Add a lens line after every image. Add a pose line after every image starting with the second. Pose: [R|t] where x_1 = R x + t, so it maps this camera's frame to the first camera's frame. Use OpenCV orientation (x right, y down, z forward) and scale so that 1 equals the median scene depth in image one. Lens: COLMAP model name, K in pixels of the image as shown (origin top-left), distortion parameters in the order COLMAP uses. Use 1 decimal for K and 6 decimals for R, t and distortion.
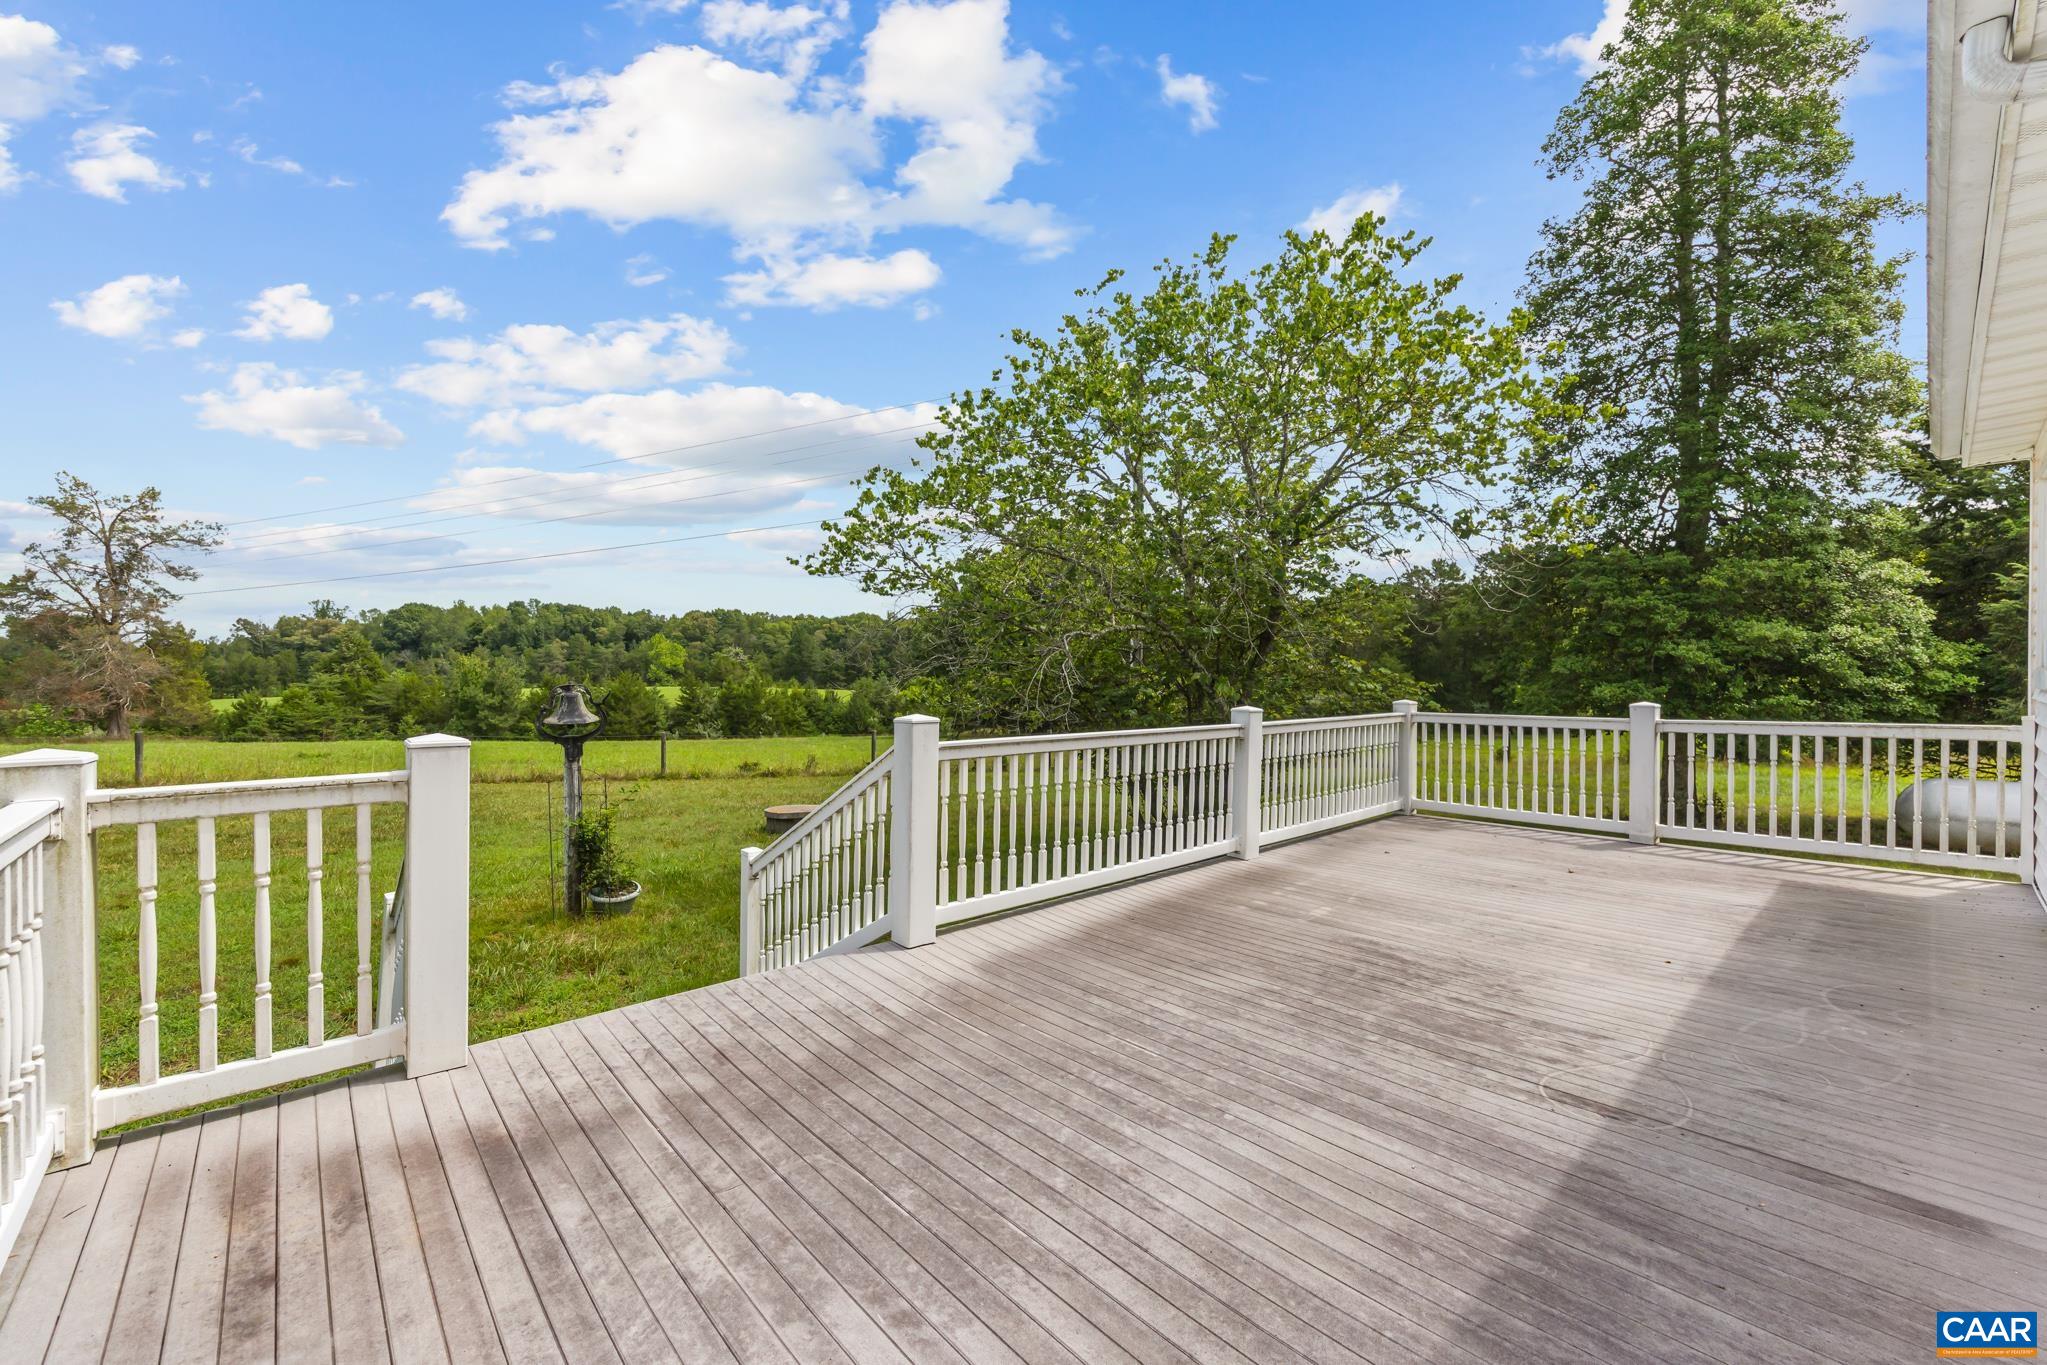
lens RADIAL K [[824.7, 0, 1005.1], [0, 824.7, 679.2], [0, 0, 1]] dist [-0.002791, 0.000360]
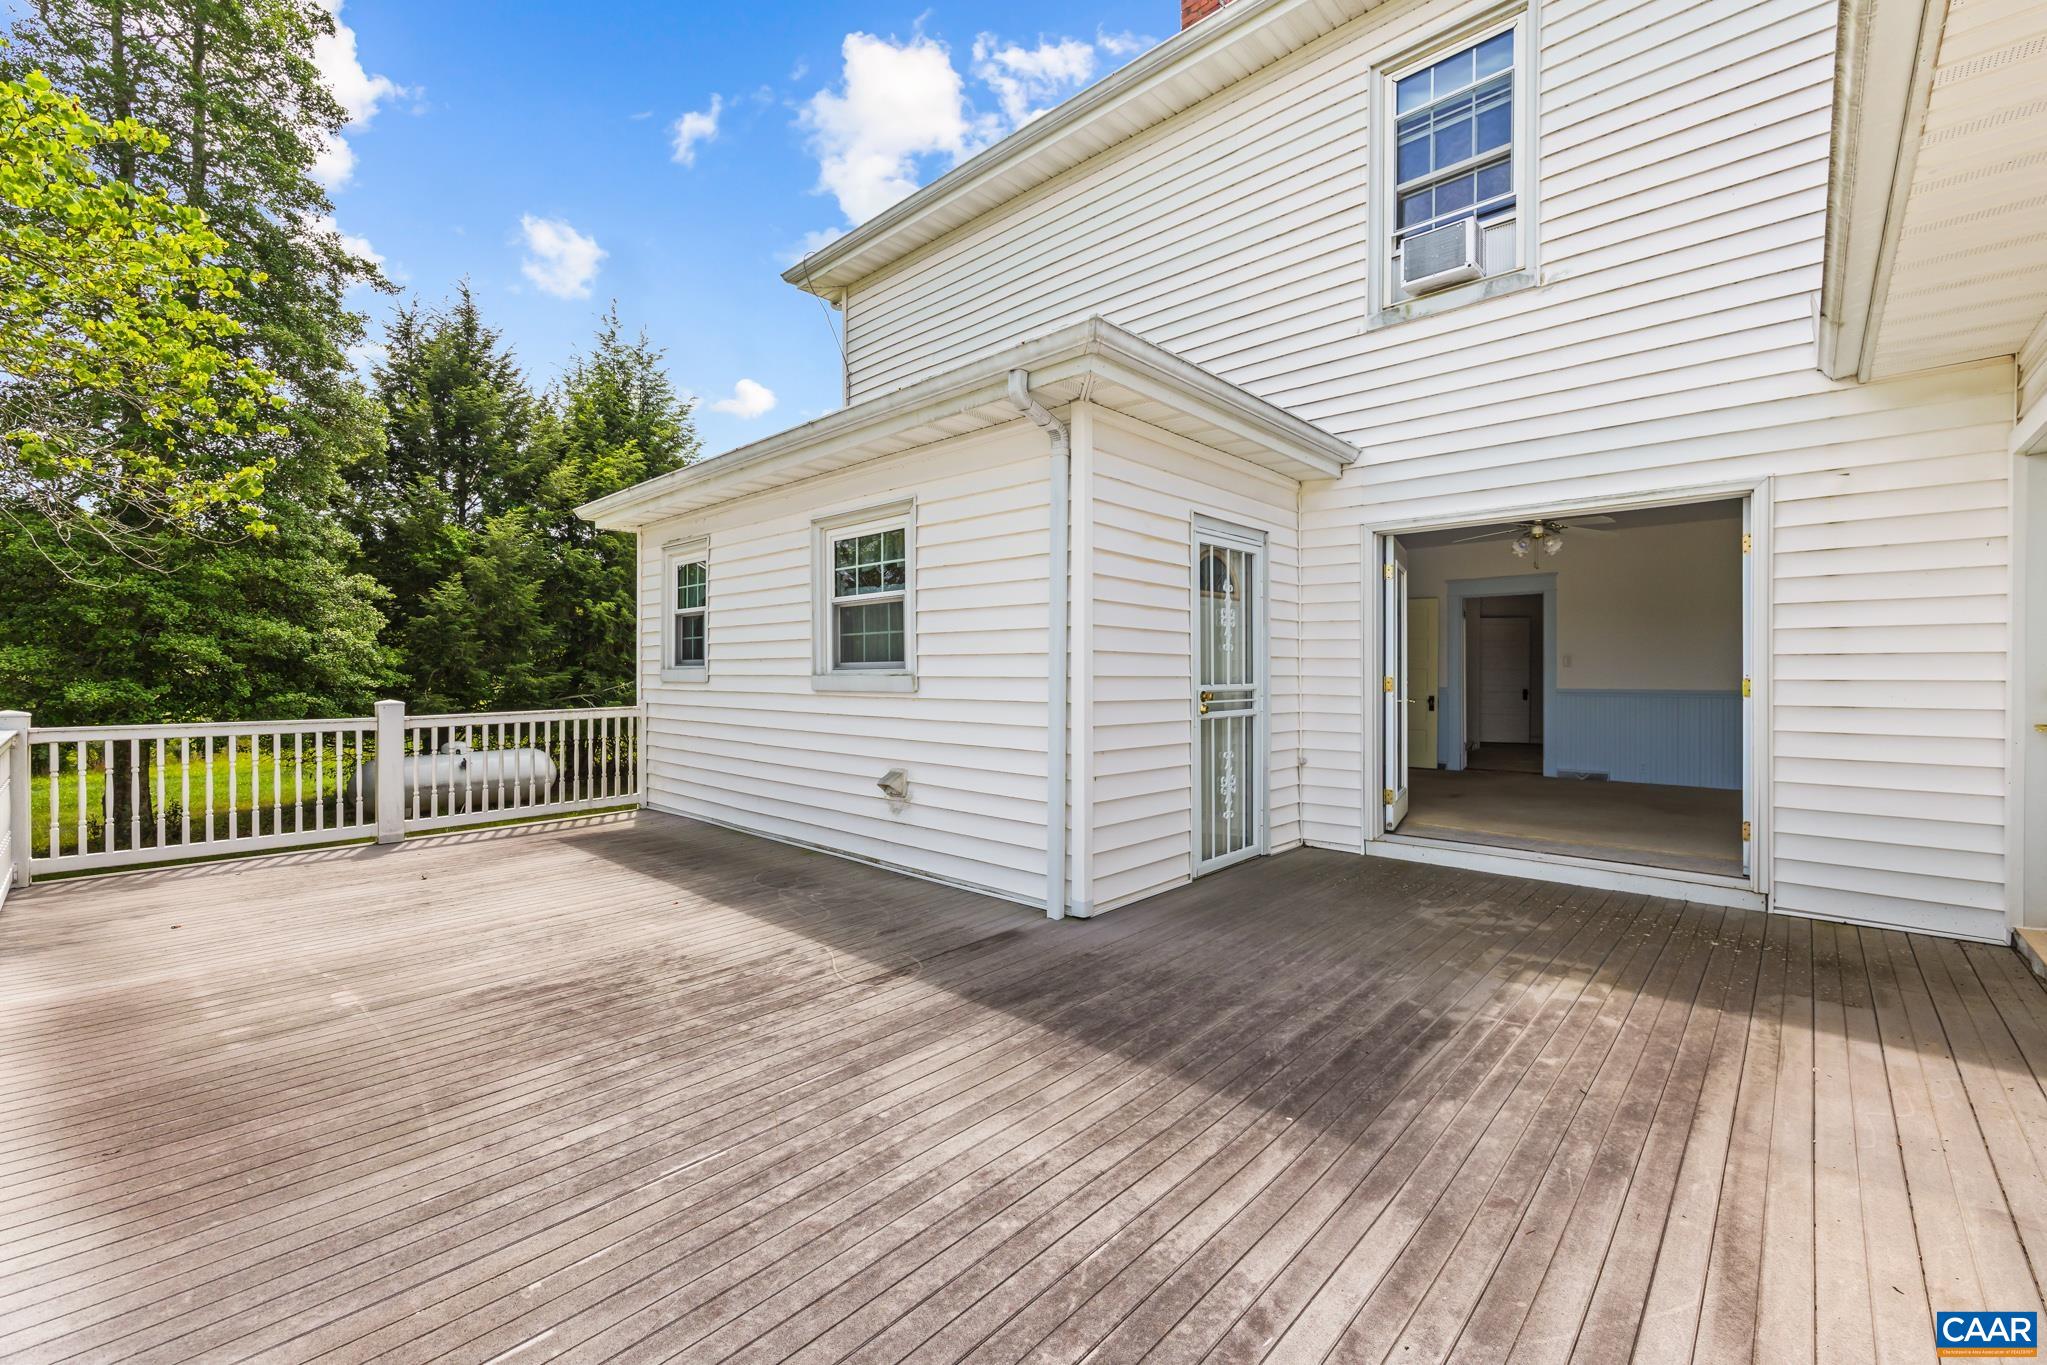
lens RADIAL K [[824.7, 0, 1007.2], [0, 824.7, 678.9], [0, 0, 1]] dist [-0.002791, 0.000360]
pose [[-0.074060, -0.005202, 0.997240, -0.589859], [0.005107, 0.999971, 0.005595, 0.002308], [-0.997241, 0.005507, -0.074031, 0.751413]]
